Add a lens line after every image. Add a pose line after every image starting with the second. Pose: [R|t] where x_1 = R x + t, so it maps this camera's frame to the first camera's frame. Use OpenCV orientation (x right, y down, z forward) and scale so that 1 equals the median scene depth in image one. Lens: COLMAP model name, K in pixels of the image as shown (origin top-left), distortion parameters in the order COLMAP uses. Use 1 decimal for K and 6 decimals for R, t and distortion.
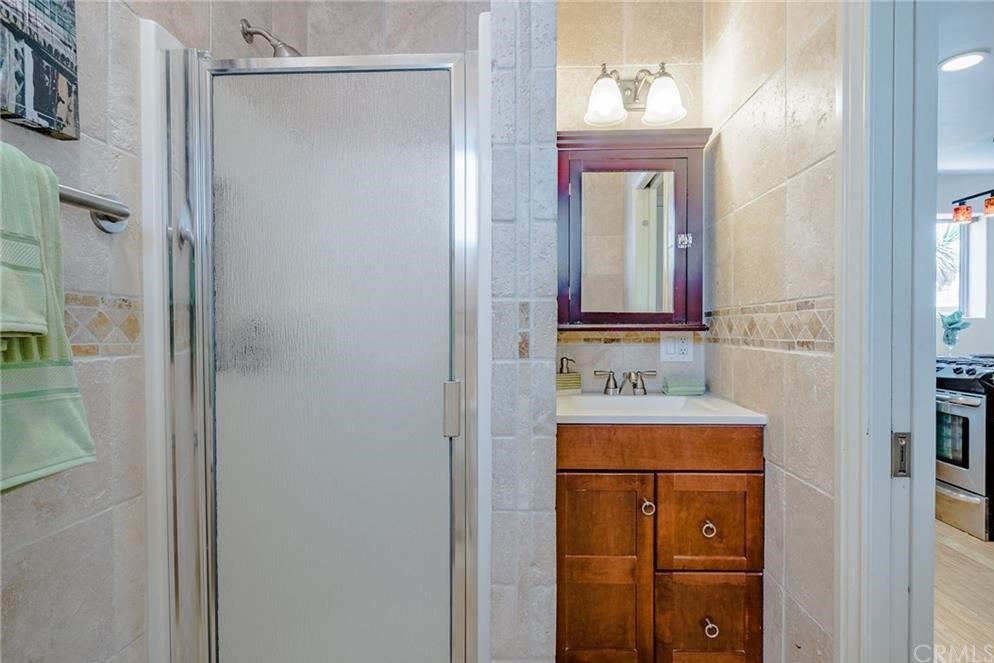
lens RADIAL K [[485.4, 0, 506.3], [0, 485.4, 330.5], [0, 0, 1]] dist [0.000454, 0.000648]
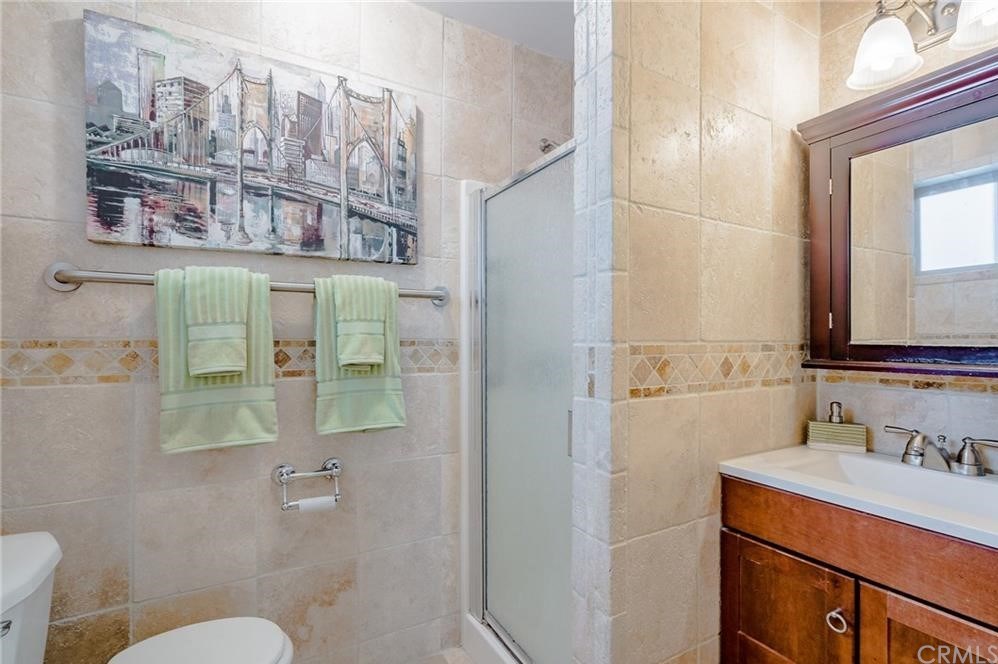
lens RADIAL K [[487.4, 0, 508.3], [0, 487.4, 331.0], [0, 0, 1]] dist [0.000454, 0.000648]
pose [[0.512144, -0.012120, -0.858814, 0.894686], [-0.002263, 0.999878, -0.015461, -0.076604], [0.858897, 0.009862, 0.512054, 0.263565]]
